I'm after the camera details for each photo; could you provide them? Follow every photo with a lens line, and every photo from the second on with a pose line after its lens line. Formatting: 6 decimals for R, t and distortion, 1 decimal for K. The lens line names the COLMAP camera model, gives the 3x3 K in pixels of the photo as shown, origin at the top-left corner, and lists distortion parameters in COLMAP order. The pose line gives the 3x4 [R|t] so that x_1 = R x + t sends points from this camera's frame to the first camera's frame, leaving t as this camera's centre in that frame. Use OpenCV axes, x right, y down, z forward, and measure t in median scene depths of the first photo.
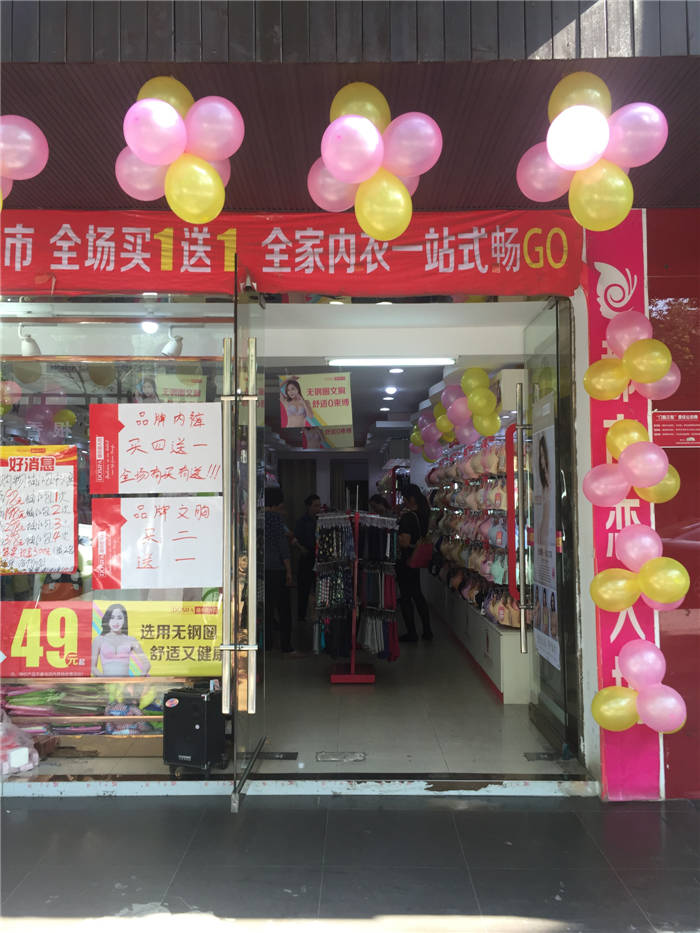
lens RADIAL K [[811.4, 0, 356.5], [0, 811.4, 470.4], [0, 0, 1]] dist [0.075535, -0.093842]
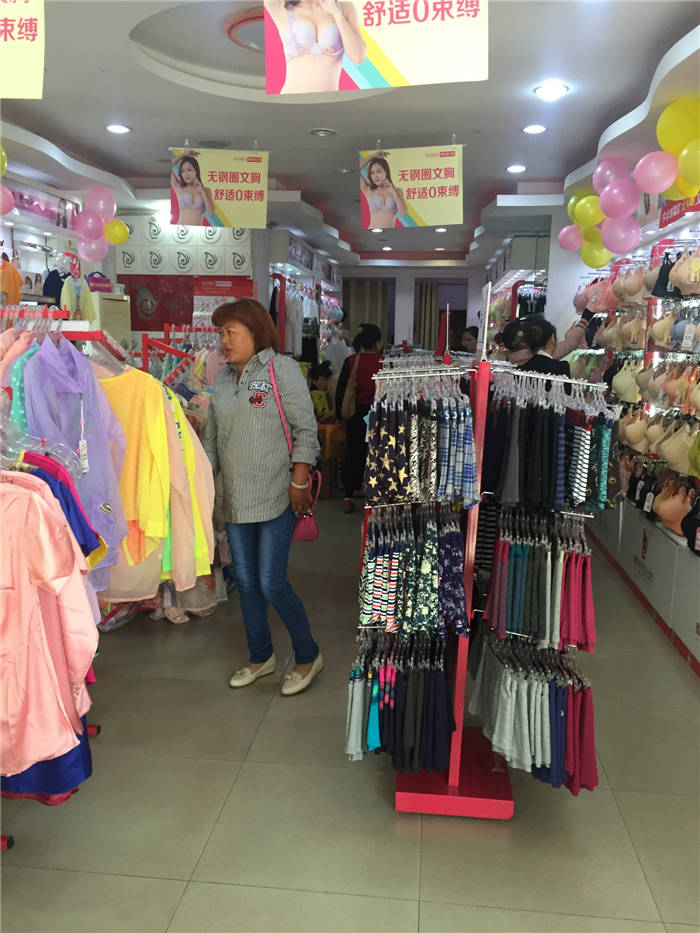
lens RADIAL K [[811.4, 0, 339.8], [0, 811.4, 467.5], [0, 0, 1]] dist [0.075535, -0.093842]
pose [[0.992307, 0.039653, -0.117277, -0.025347], [-0.016227, 0.980804, 0.194322, 0.040562], [0.122731, -0.190924, 0.973902, 0.893334]]
